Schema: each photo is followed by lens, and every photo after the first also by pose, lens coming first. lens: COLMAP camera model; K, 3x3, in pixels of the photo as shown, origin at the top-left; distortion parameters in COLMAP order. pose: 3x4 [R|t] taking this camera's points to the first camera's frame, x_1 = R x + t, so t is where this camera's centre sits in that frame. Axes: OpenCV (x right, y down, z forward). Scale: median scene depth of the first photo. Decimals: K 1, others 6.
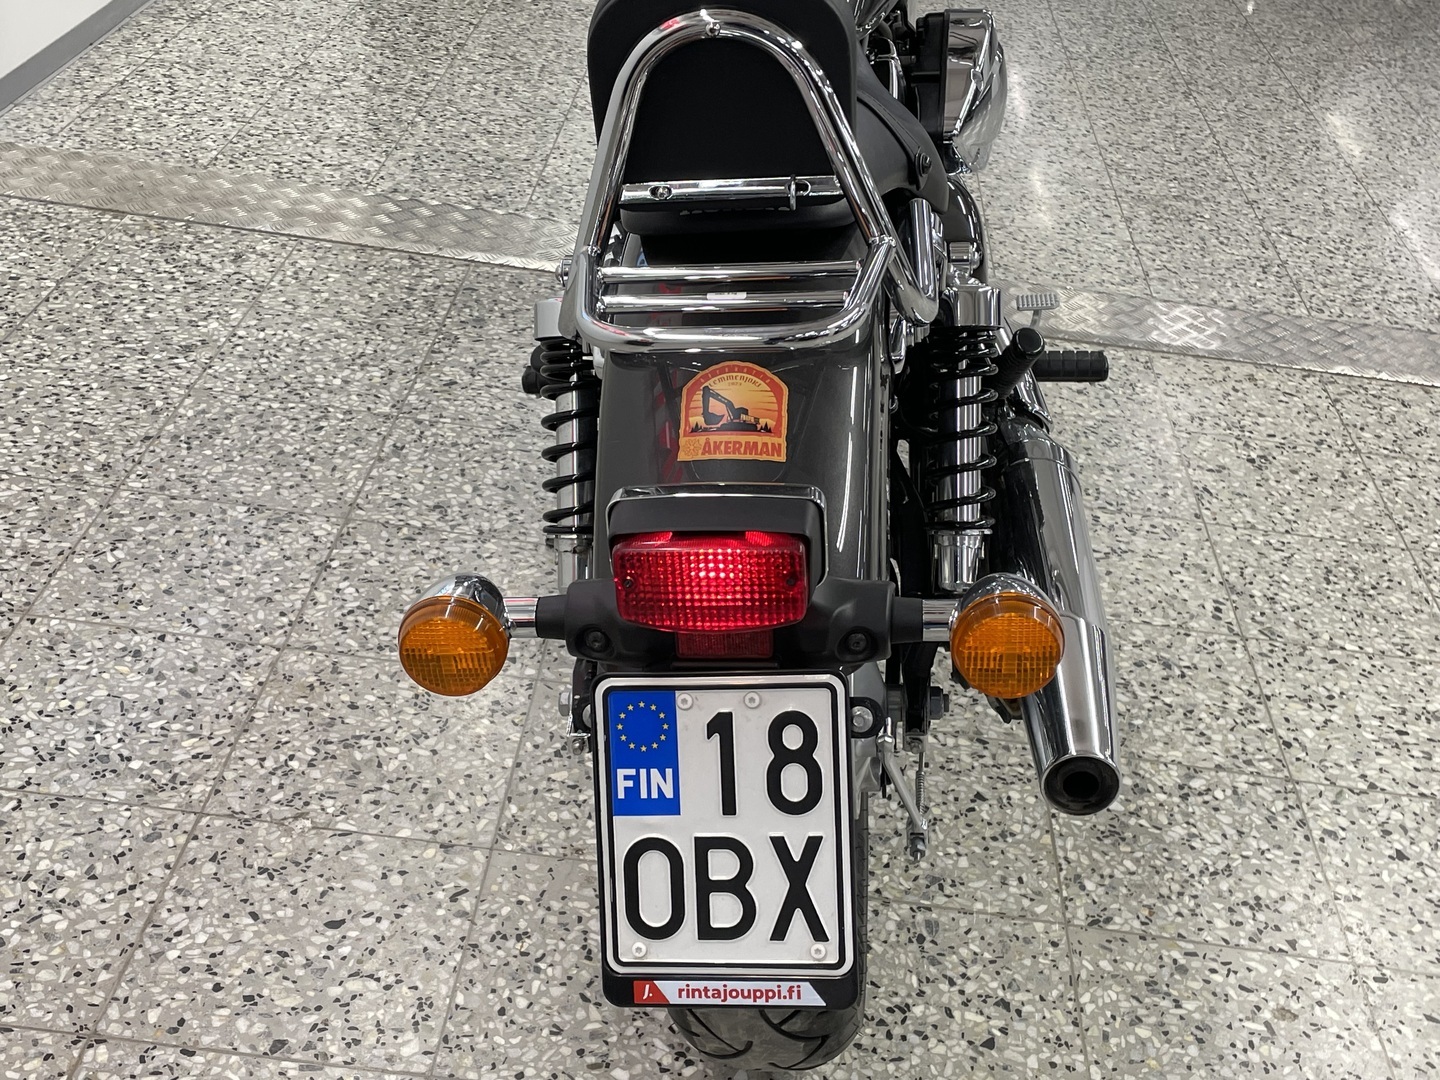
lens RADIAL K [[1740.9, 0, 743.5], [0, 1740.9, 543.2], [0, 0, 1]] dist [0.114074, -0.204857]
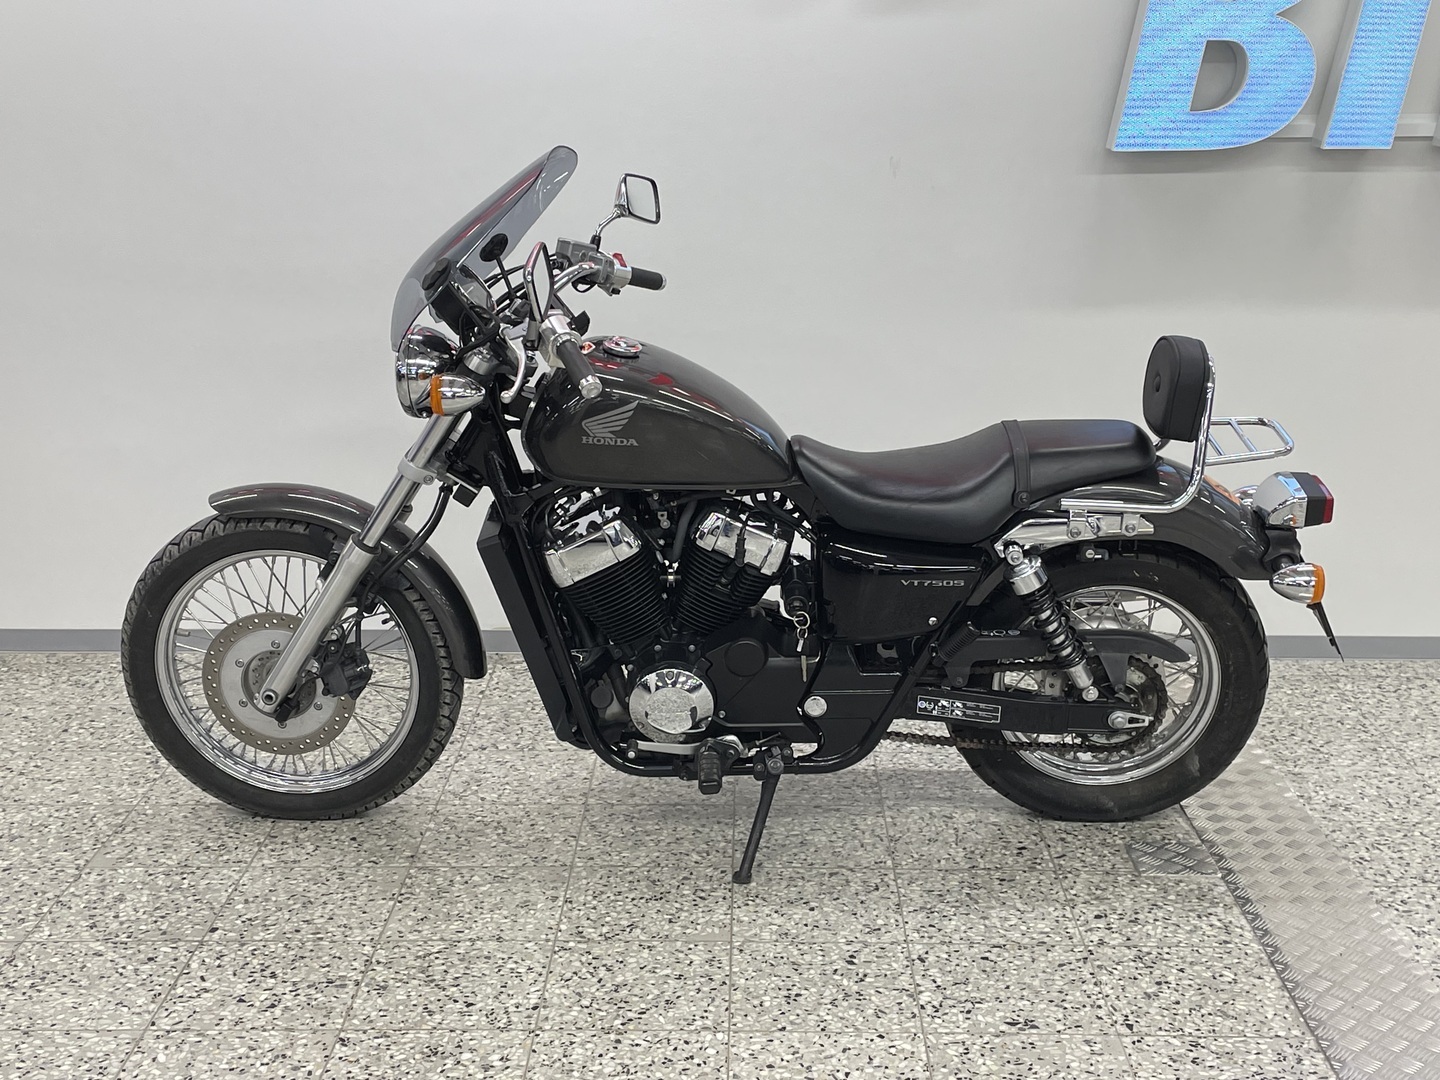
lens RADIAL K [[1901.8, 0, 755.0], [0, 1901.8, 536.0], [0, 0, 1]] dist [0.087049, -0.150993]
pose [[0.051893, 0.129120, -0.990270, 1.836726], [-0.521058, 0.849432, 0.083451, -0.477970], [0.851942, 0.511658, 0.111359, 0.943814]]
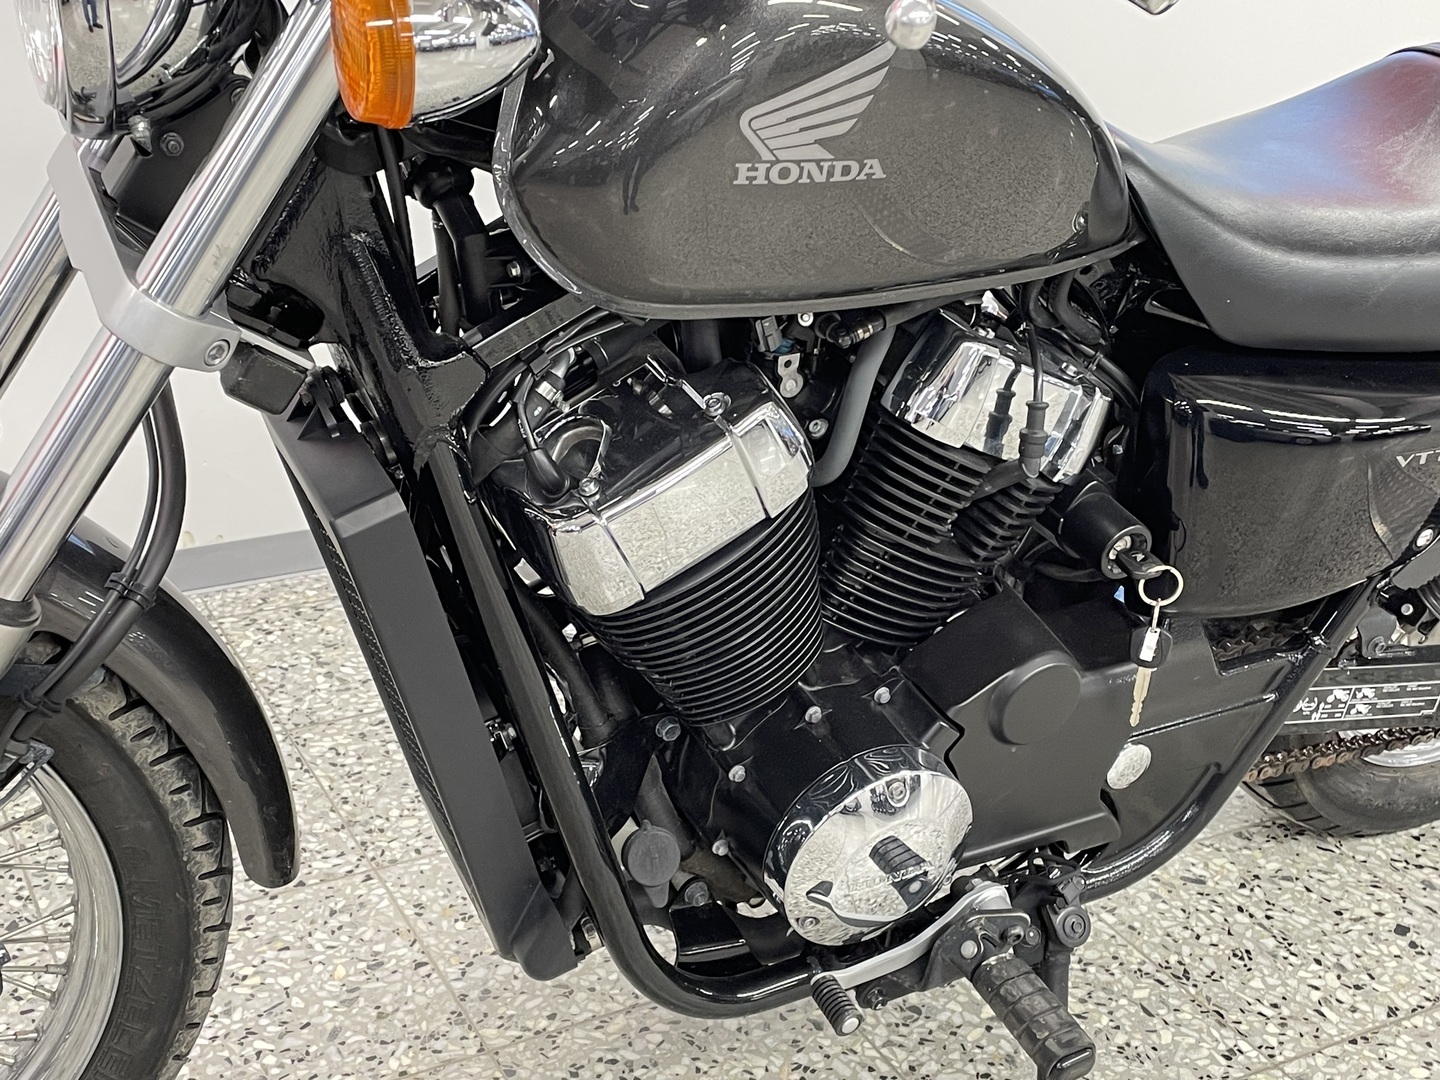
lens RADIAL K [[1884.7, 0, 724.5], [0, 1884.7, 556.9], [0, 0, 1]] dist [0.113354, -0.170140]
pose [[0.518177, 0.257573, -0.815566, 0.437082], [-0.426891, 0.904189, 0.014333, -0.207806], [0.741118, 0.340731, 0.578486, 0.652572]]
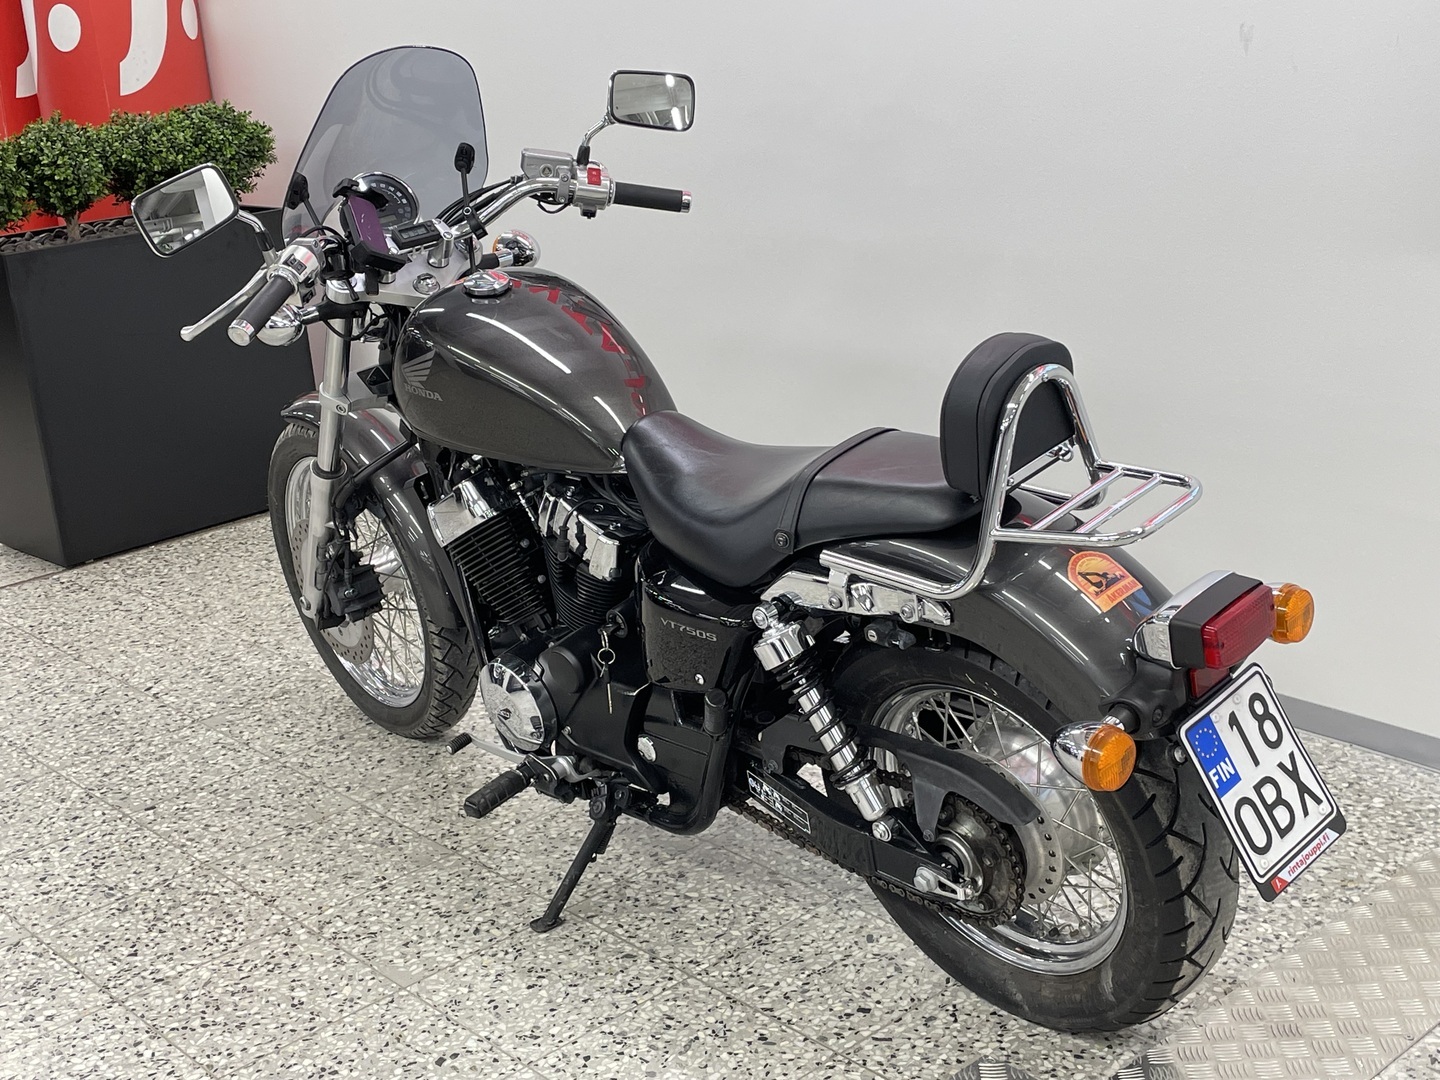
lens RADIAL K [[1901.8, 0, 755.0], [0, 1901.8, 536.0], [0, 0, 1]] dist [0.087049, -0.150993]
pose [[-0.691895, 0.153160, -0.705566, 0.916998], [-0.390036, 0.743083, 0.543783, -1.252192], [0.607580, 0.651437, -0.454397, 2.002246]]
